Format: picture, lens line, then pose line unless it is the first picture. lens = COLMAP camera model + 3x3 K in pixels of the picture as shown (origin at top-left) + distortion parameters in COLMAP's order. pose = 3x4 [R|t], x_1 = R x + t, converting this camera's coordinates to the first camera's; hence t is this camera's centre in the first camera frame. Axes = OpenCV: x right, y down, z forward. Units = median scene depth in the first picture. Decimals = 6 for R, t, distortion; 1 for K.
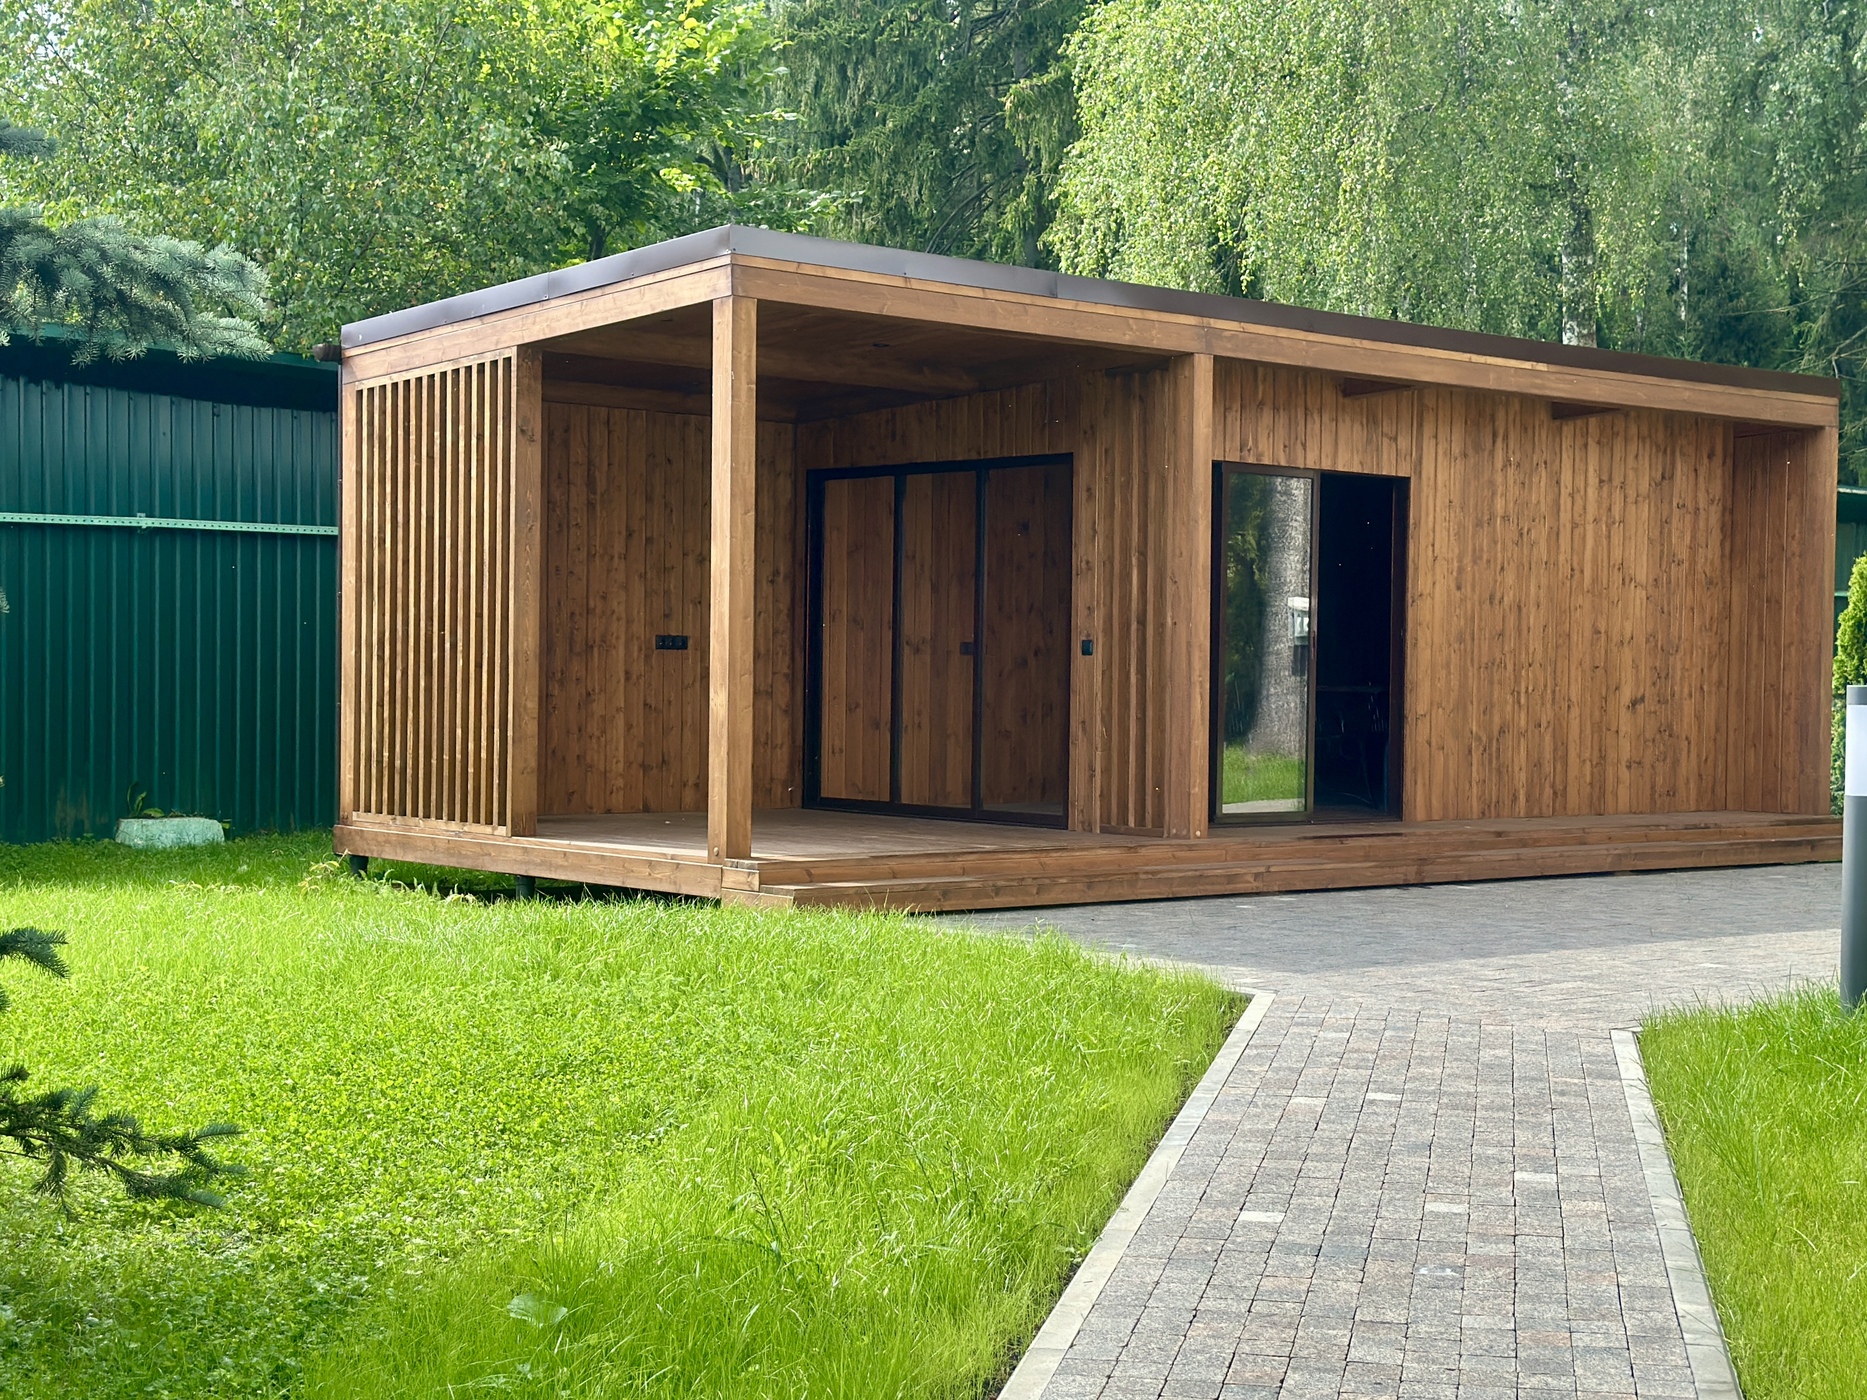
lens RADIAL K [[2641.1, 0, 945.5], [0, 2641.1, 706.0], [0, 0, 1]] dist [0.134485, 0.000000]
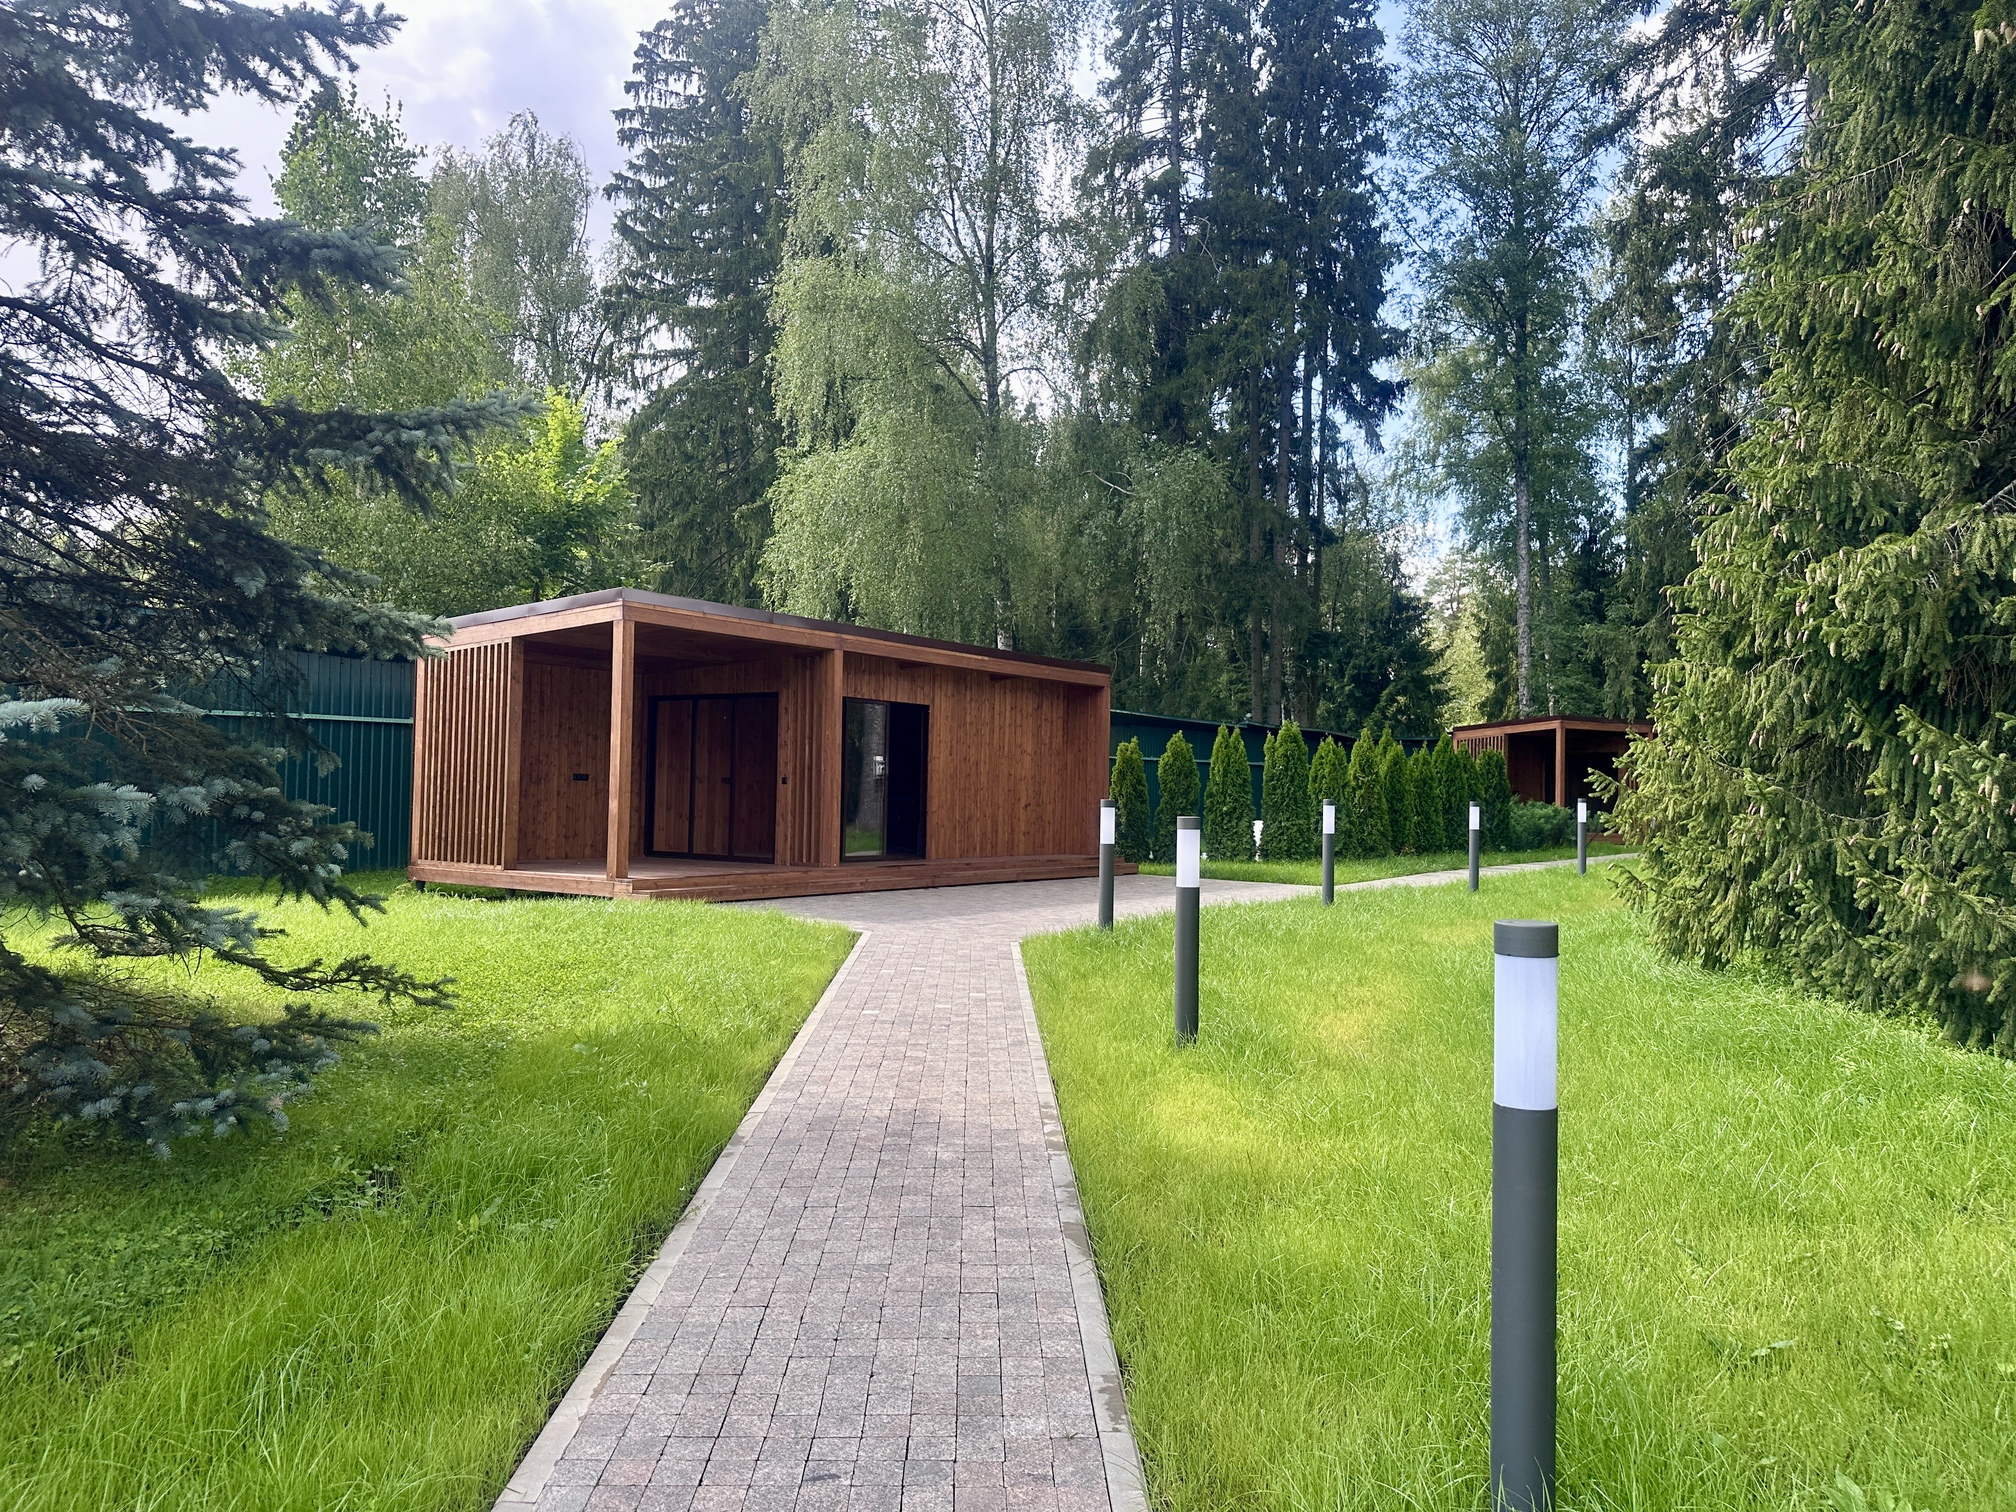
lens RADIAL K [[1418.7, 0, 1014.3], [0, 1418.7, 757.8], [0, 0, 1]] dist [0.006748, 0.000316]
pose [[0.972689, 0.008675, 0.231952, -0.033684], [-0.000434, 0.999368, -0.035556, 0.000466], [-0.232114, 0.034484, 0.972077, -0.184756]]
